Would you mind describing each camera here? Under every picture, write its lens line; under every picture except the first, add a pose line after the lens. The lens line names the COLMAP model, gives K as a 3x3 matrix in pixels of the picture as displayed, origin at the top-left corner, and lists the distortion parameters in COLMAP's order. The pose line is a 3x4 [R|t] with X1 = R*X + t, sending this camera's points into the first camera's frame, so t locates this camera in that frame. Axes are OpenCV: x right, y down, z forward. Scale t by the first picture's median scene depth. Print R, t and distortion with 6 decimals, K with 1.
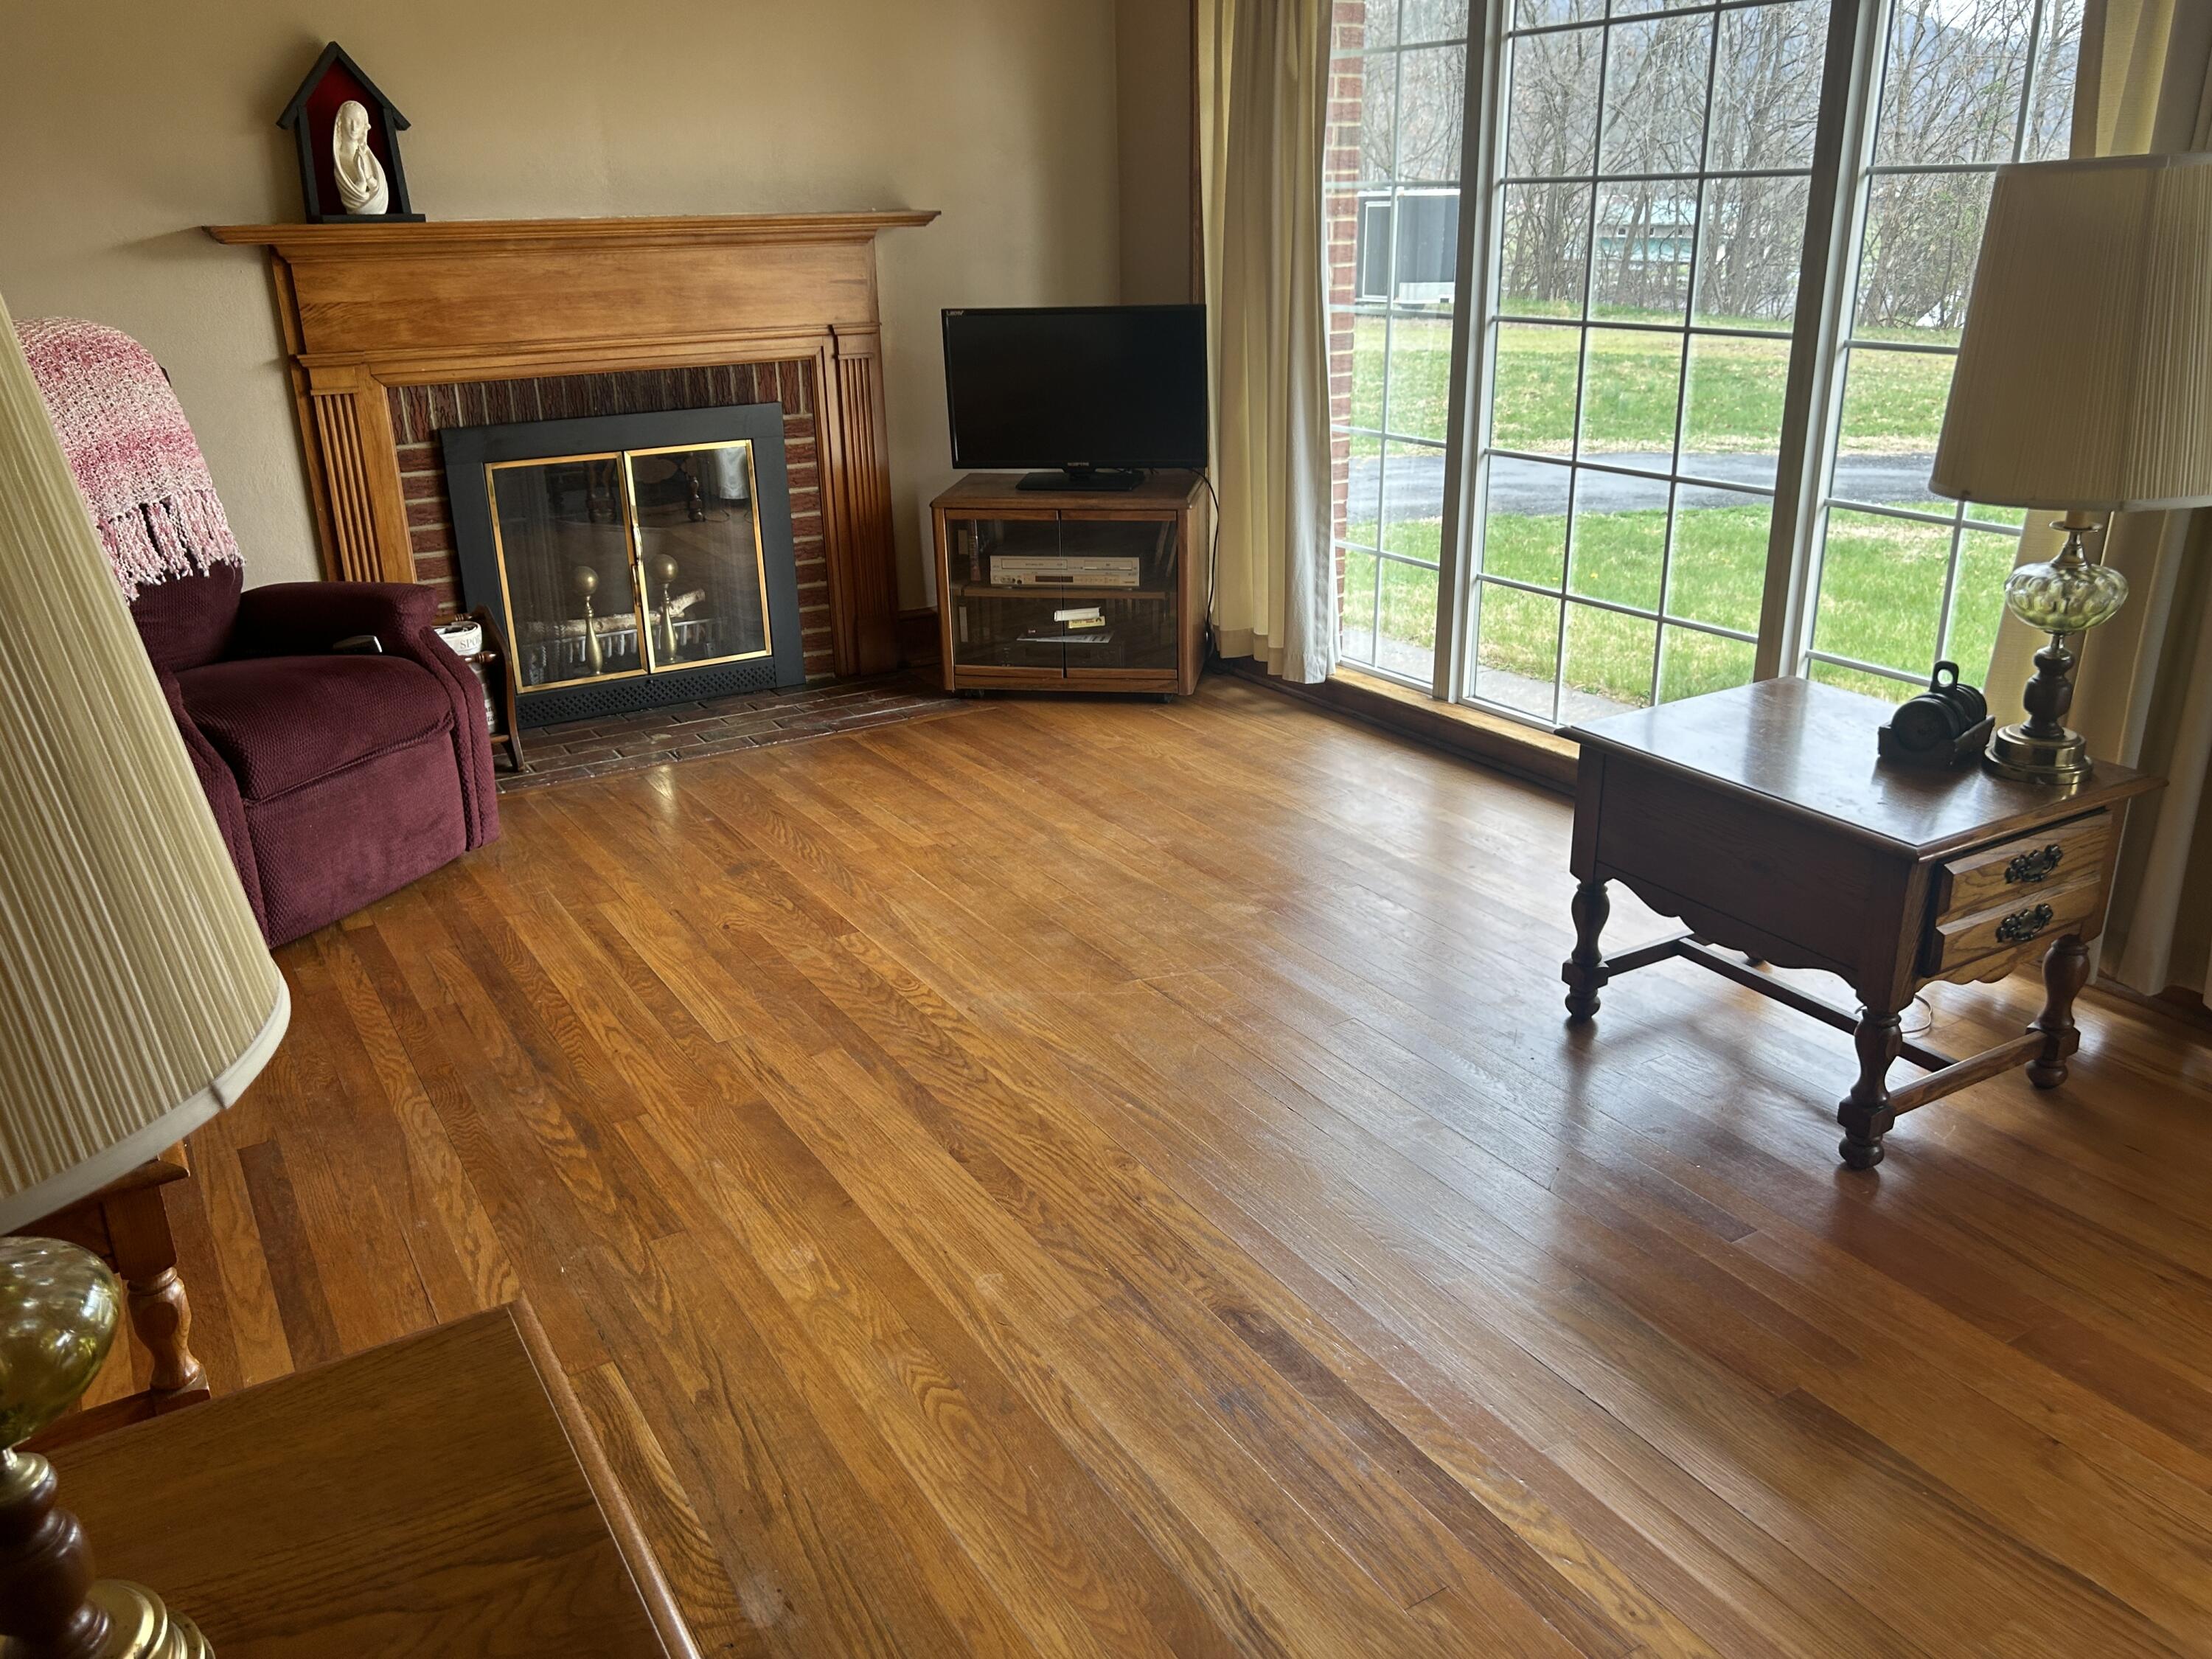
lens RADIAL K [[1684.4, 0, 1174.1], [0, 1684.4, 798.1], [0, 0, 1]] dist [0.000723, -0.040905]
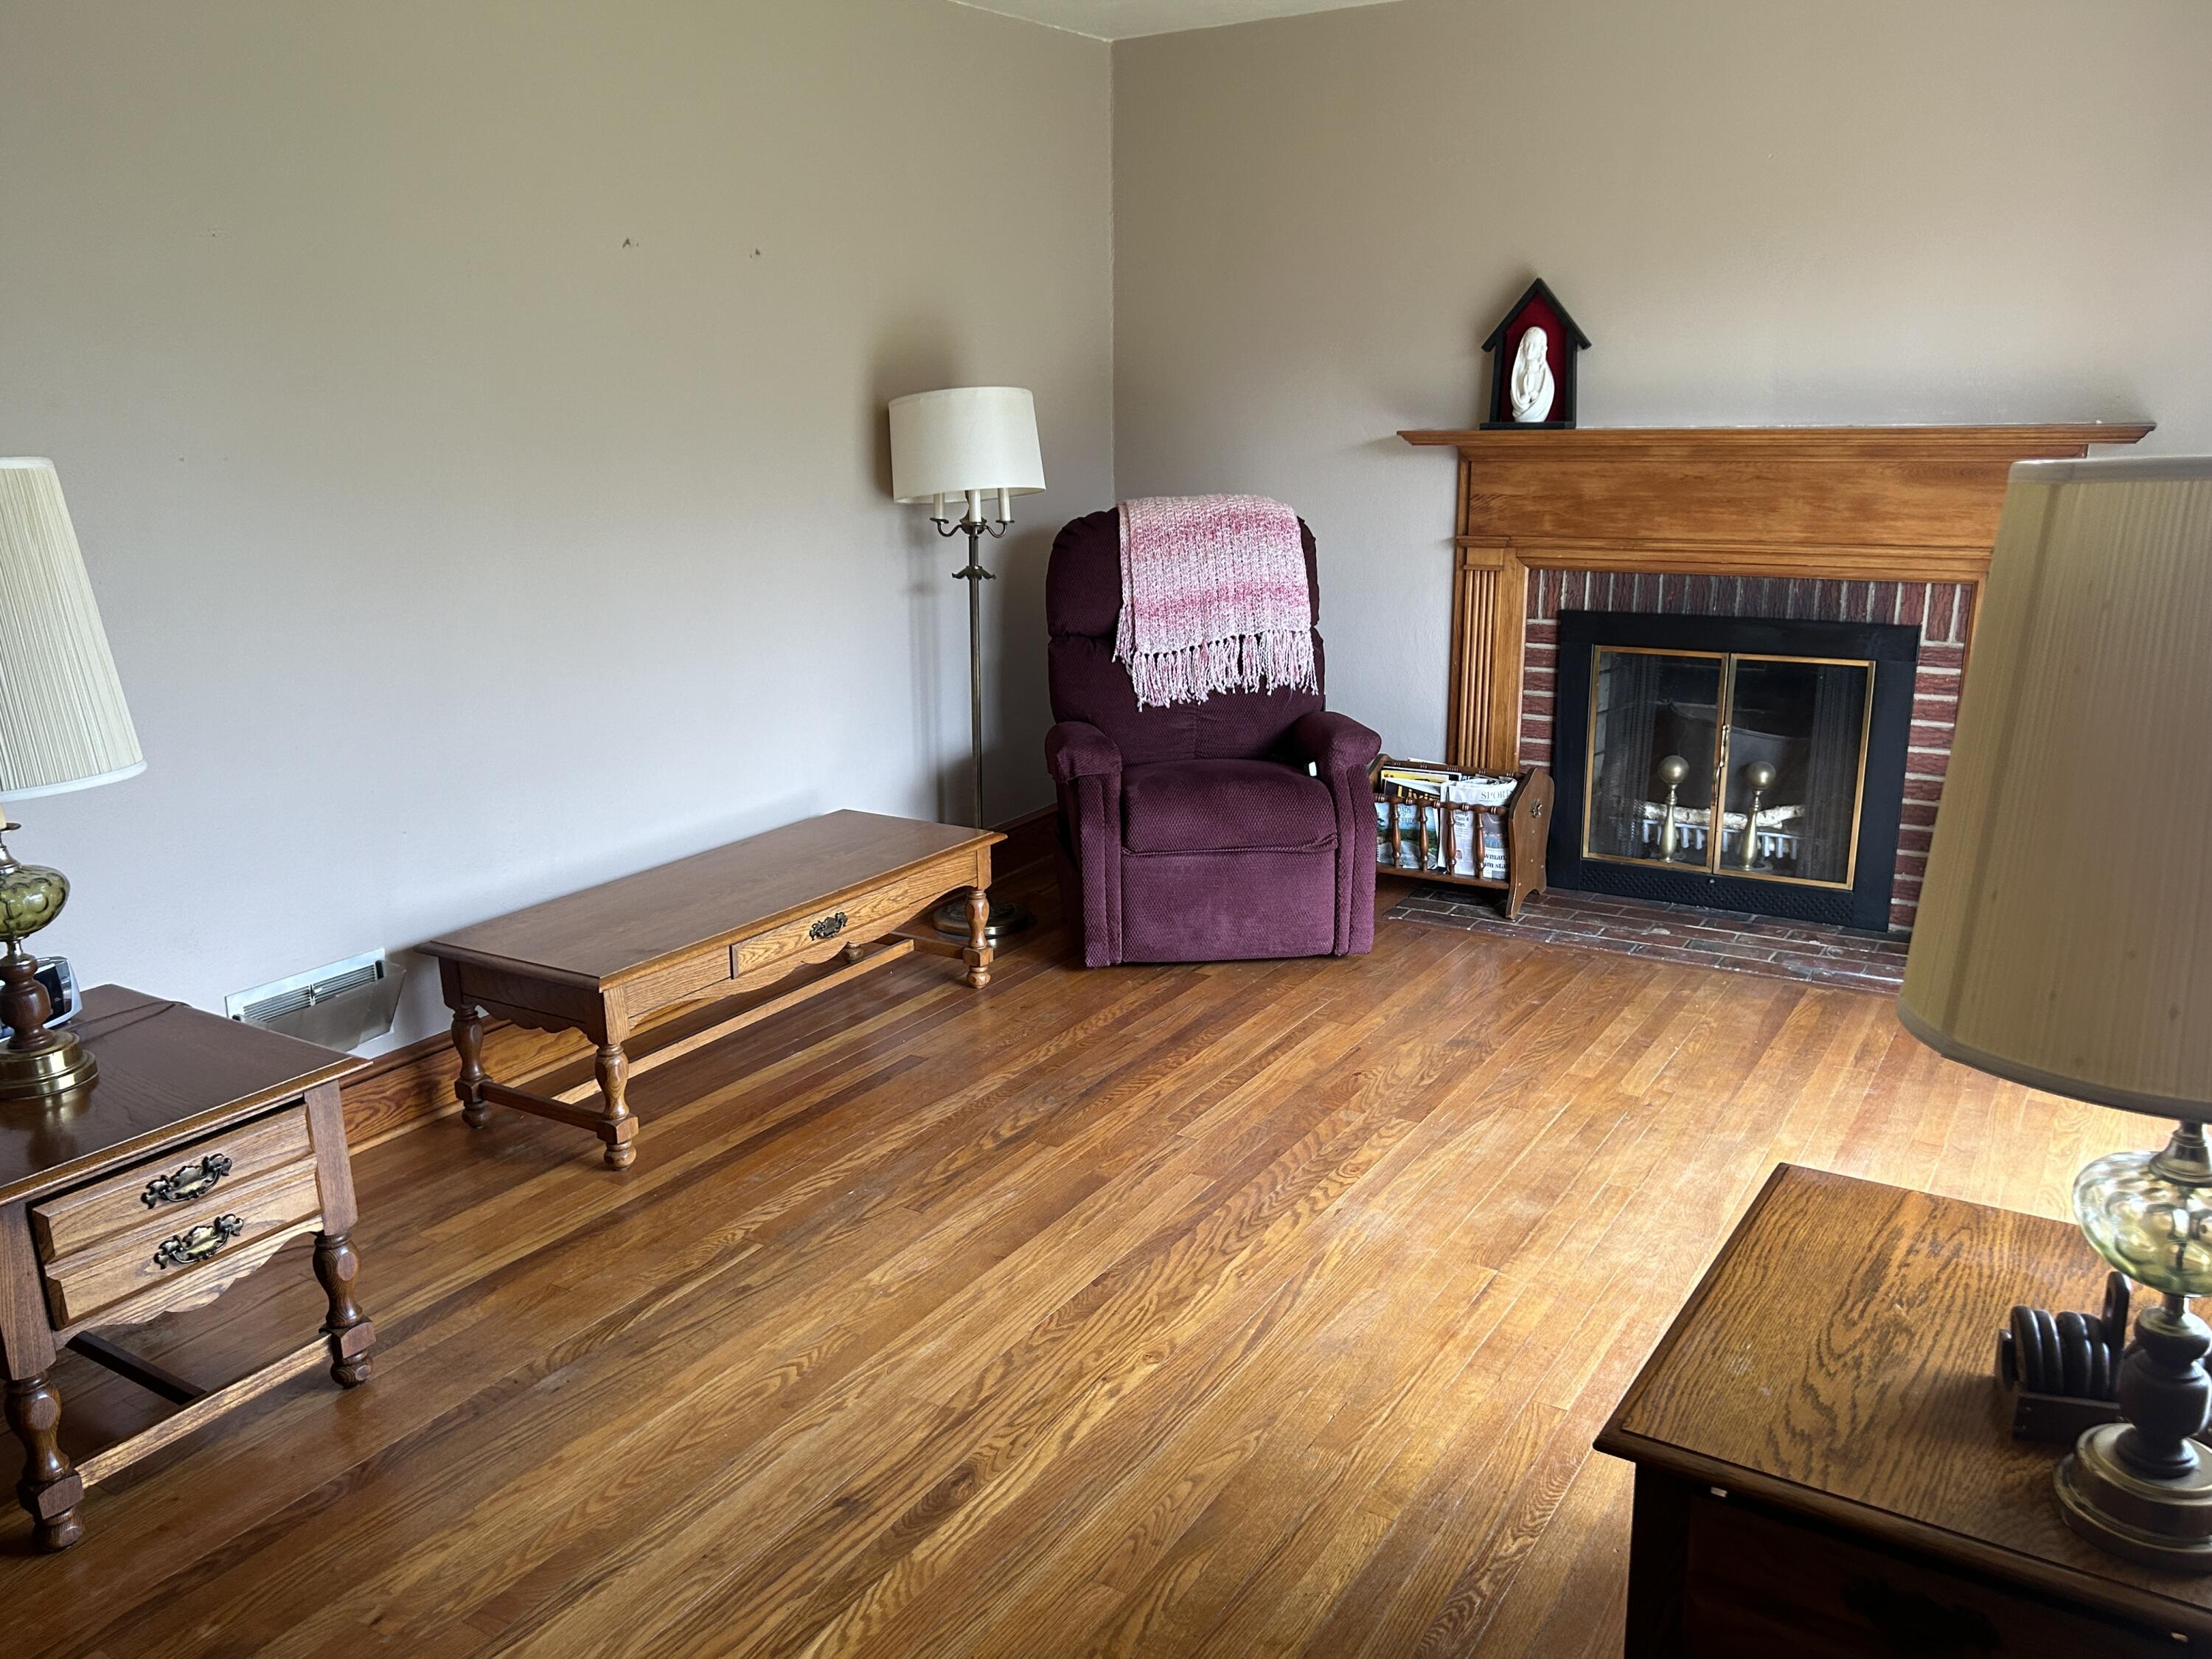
lens RADIAL K [[1684.7, 0, 1101.2], [0, 1684.7, 829.8], [0, 0, 1]] dist [0.113067, -0.341758]
pose [[0.417433, 0.225460, -0.880294, 0.481592], [-0.291502, 0.950759, 0.105278, -0.114380], [0.860684, 0.212661, 0.462600, 0.254890]]
